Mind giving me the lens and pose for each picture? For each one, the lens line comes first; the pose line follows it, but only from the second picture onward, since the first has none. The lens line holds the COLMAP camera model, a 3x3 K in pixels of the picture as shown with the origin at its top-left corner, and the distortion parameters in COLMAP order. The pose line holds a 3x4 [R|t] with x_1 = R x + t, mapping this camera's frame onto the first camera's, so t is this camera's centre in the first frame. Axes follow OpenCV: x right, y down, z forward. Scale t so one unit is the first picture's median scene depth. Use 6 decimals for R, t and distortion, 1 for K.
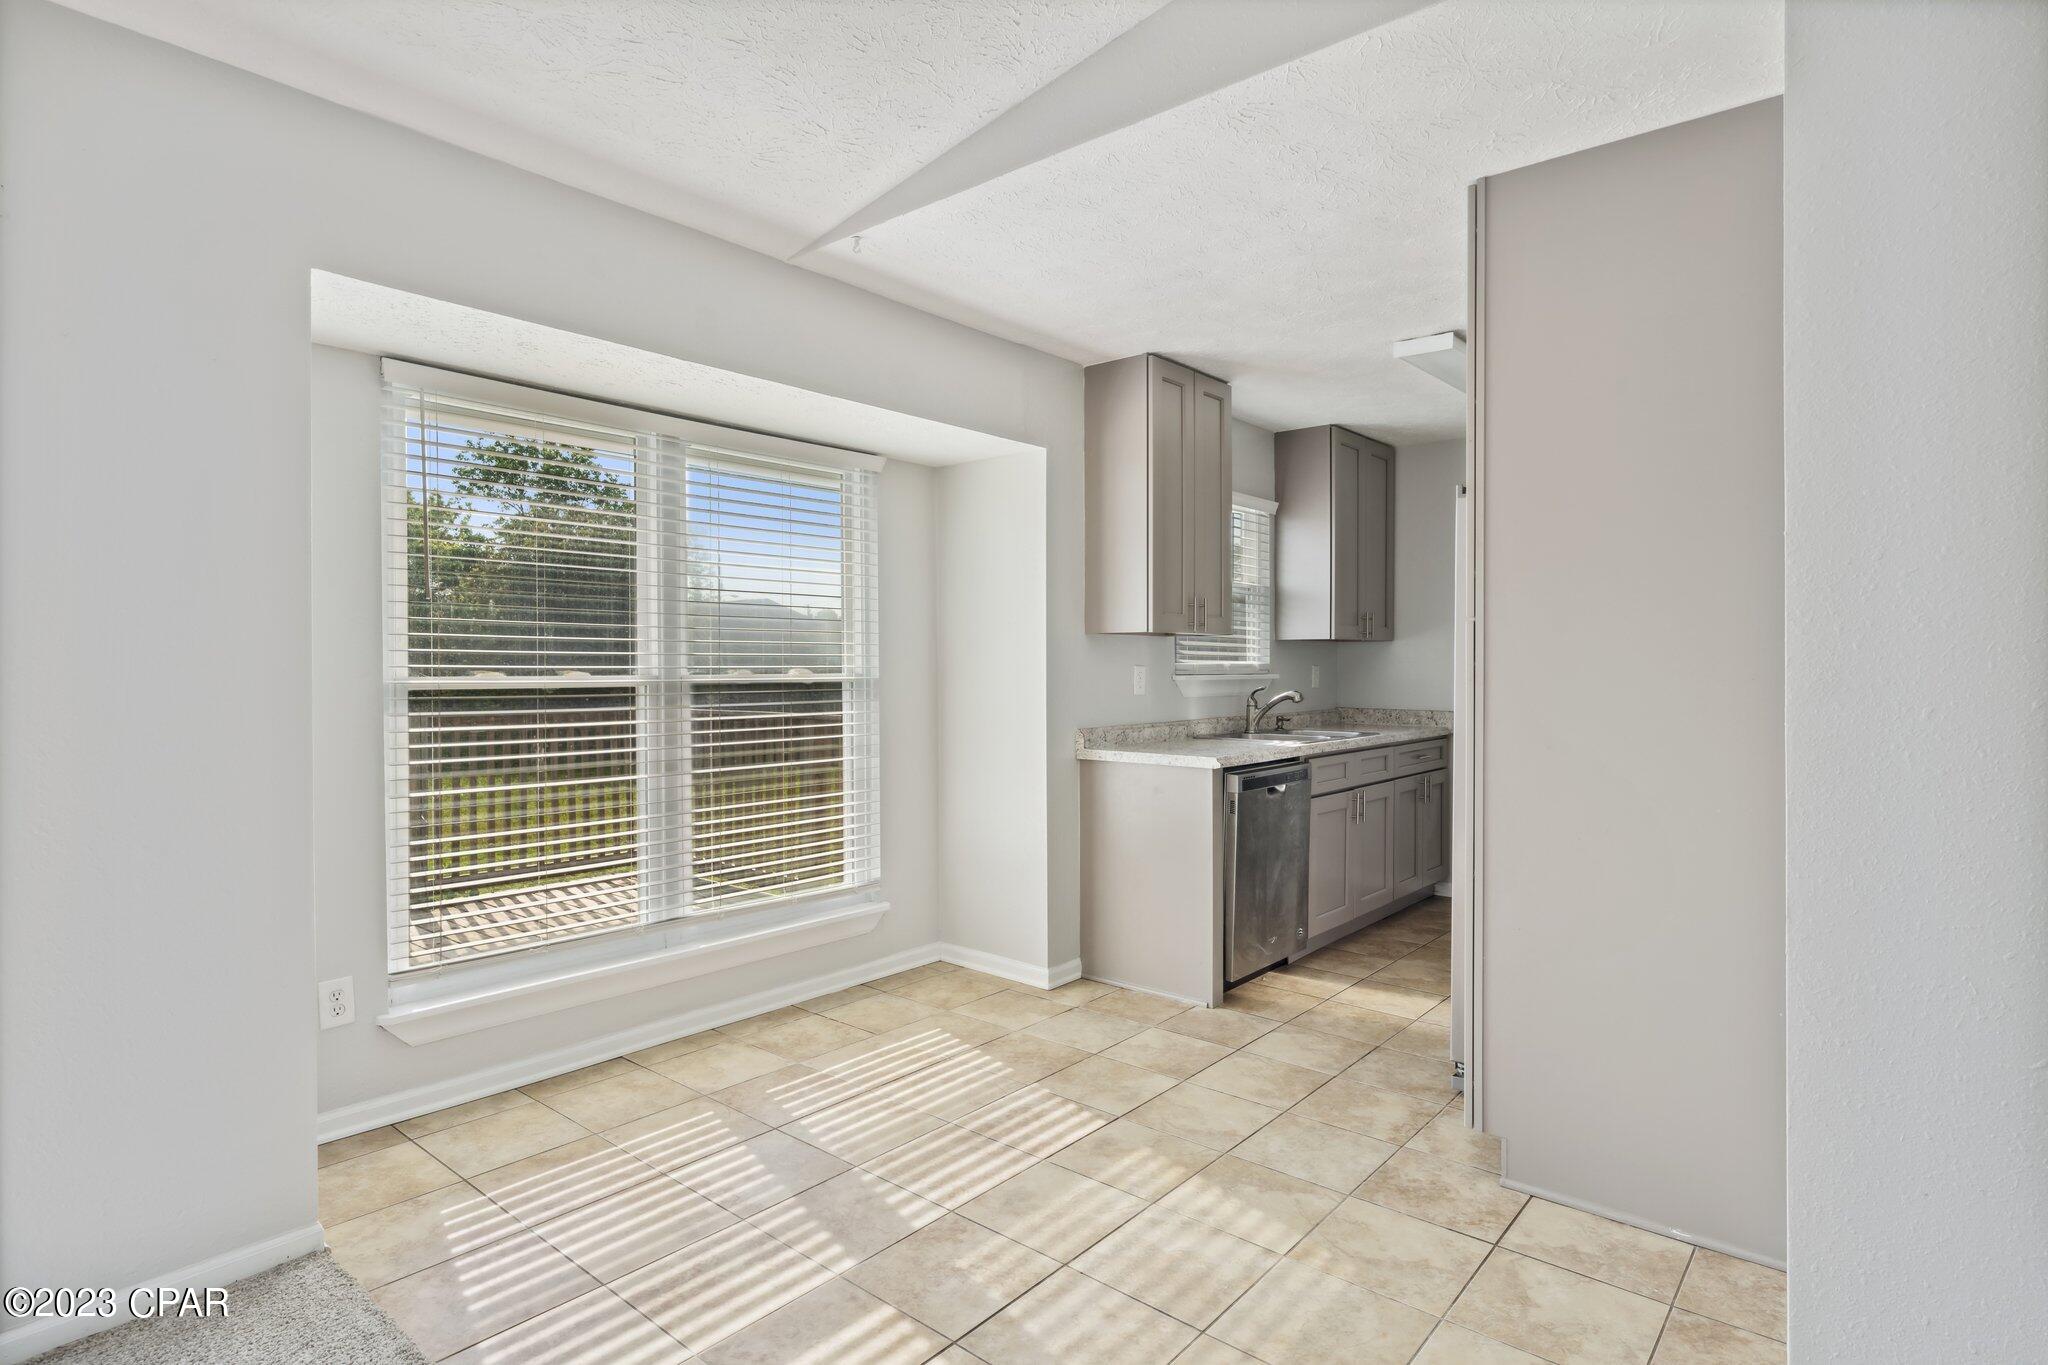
lens RADIAL K [[1072.3, 0, 1028.4], [0, 1072.3, 672.7], [0, 0, 1]] dist [-0.001385, -0.000155]
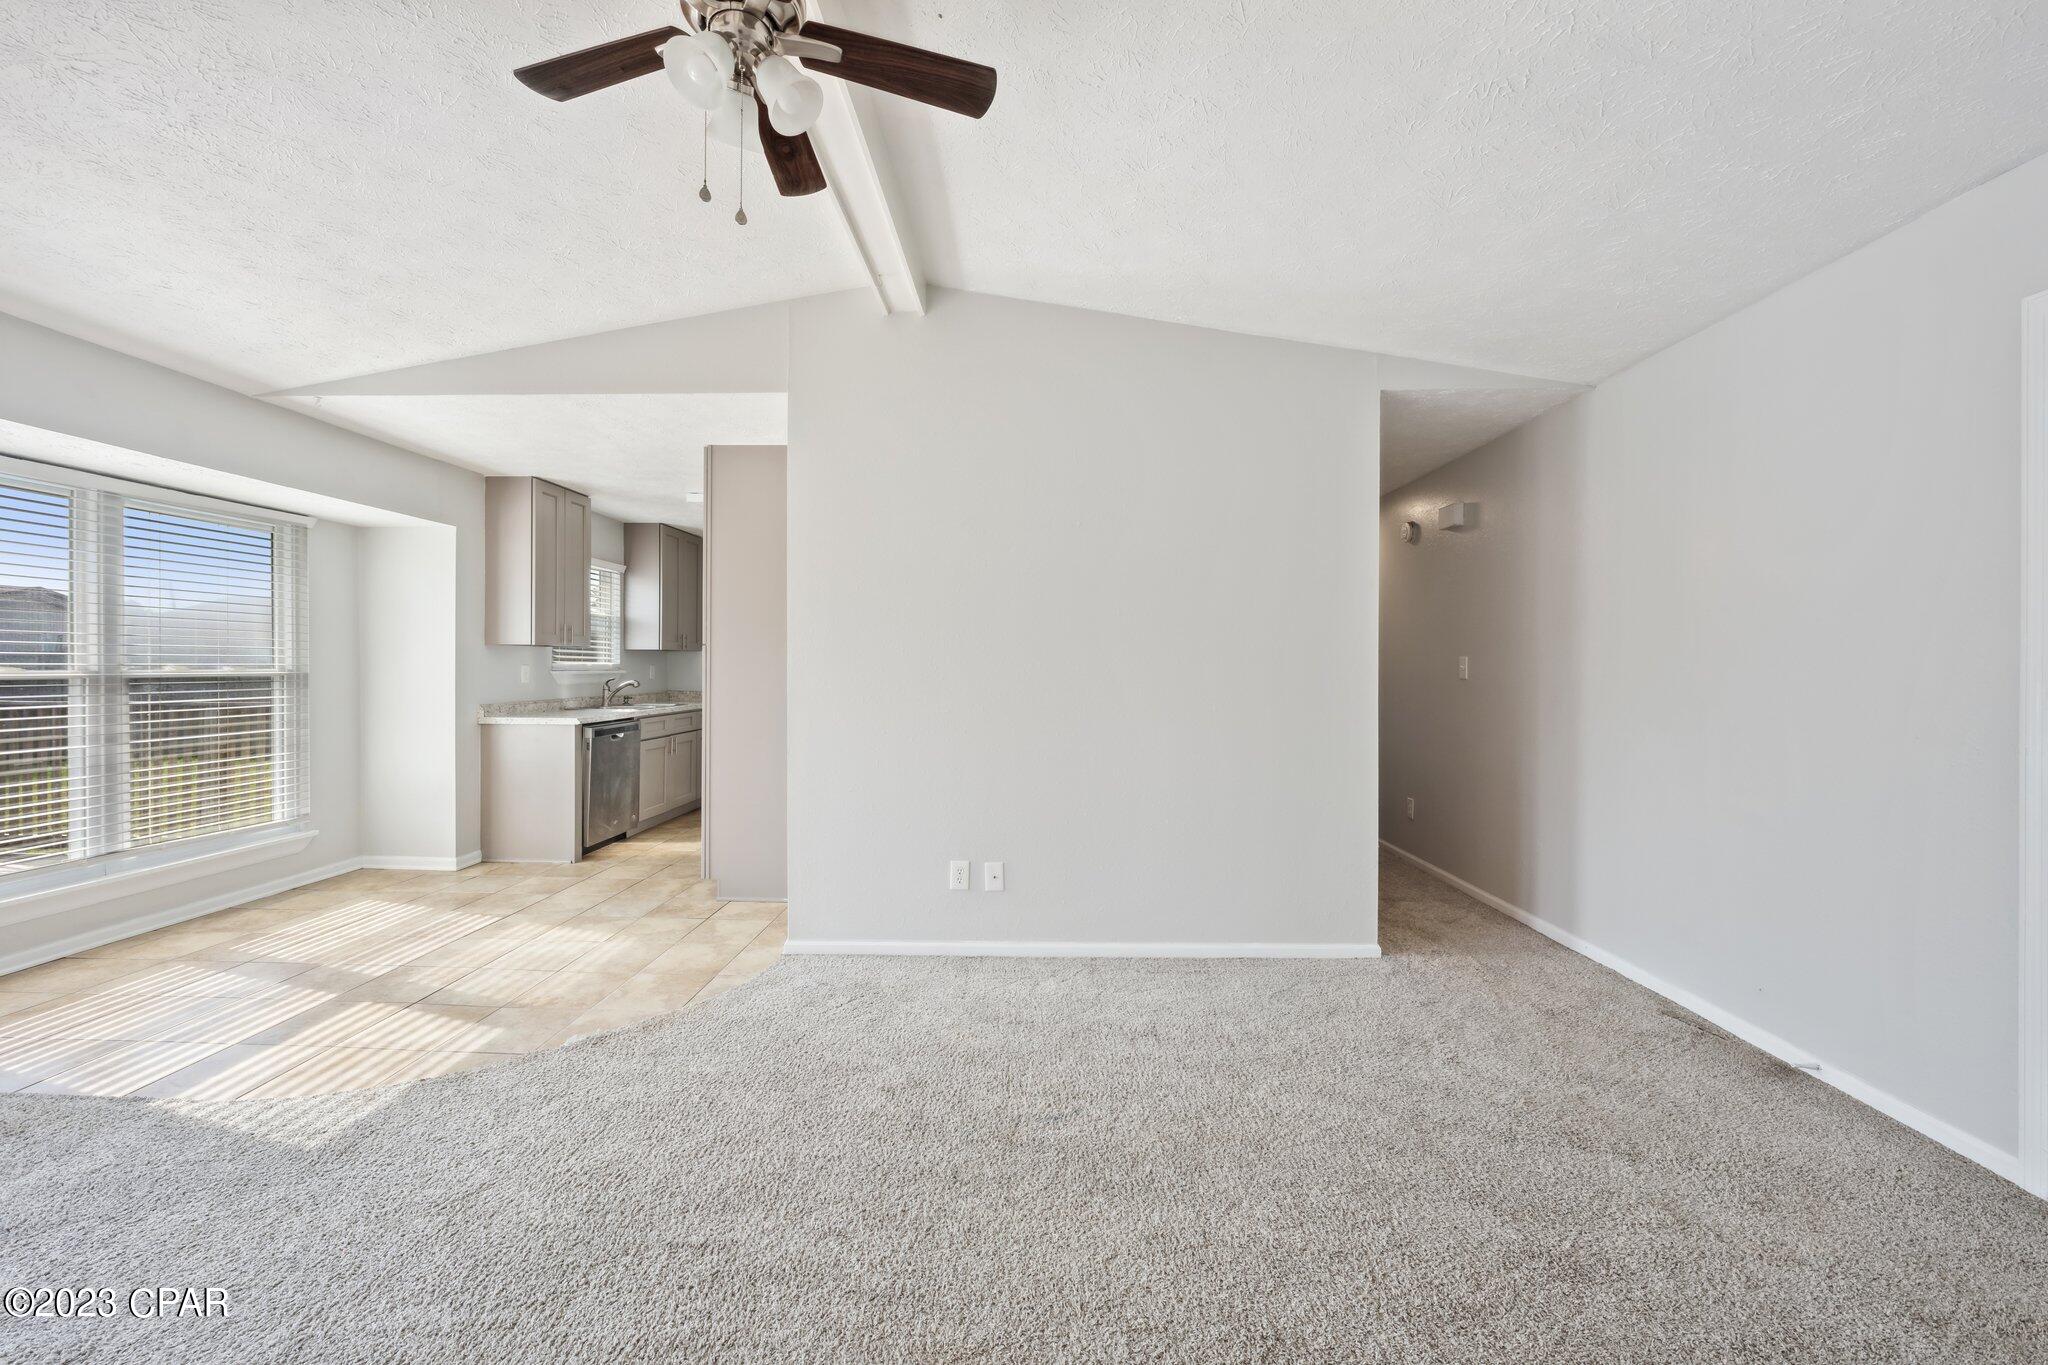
lens RADIAL K [[780.3, 0, 1029.4], [0, 780.3, 666.5], [0, 0, 1]] dist [-0.003081, 0.000169]
pose [[0.780165, 0.004230, 0.625560, -0.045430], [-0.001348, 0.999986, -0.005080, 0.000867], [-0.625573, 0.003120, 0.780160, -0.464545]]
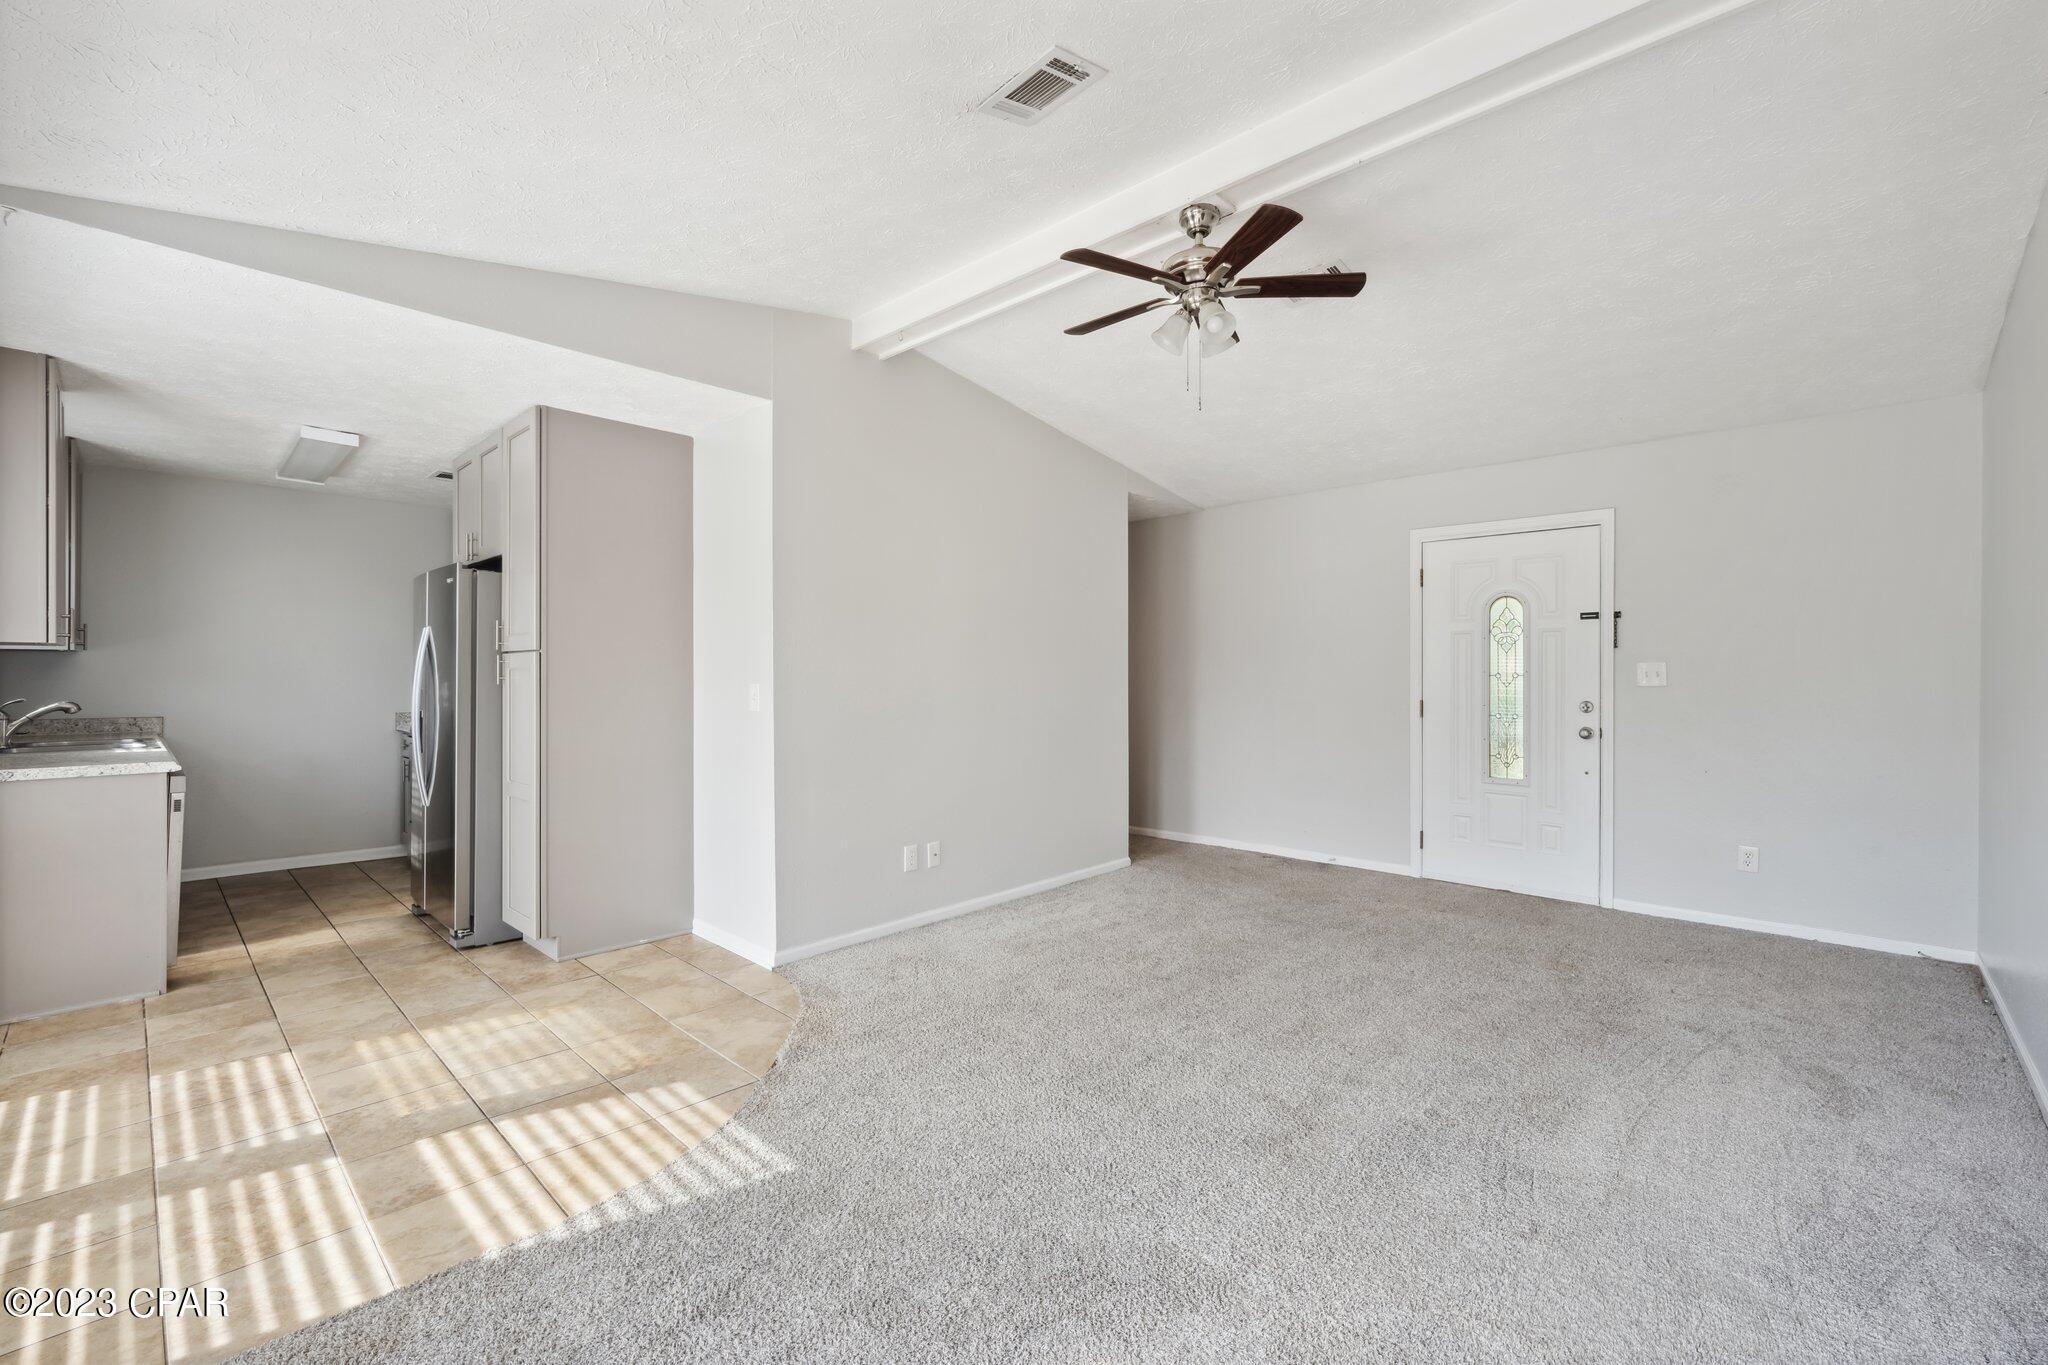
lens RADIAL K [[864.8, 0, 1029.3], [0, 864.8, 678.3], [0, 0, 1]] dist [-0.001432, 0.002081]
pose [[0.049934, -0.004975, 0.998740, -0.689200], [0.005430, 0.999974, 0.004710, -0.005489], [-0.998738, 0.005188, 0.049959, 0.084872]]
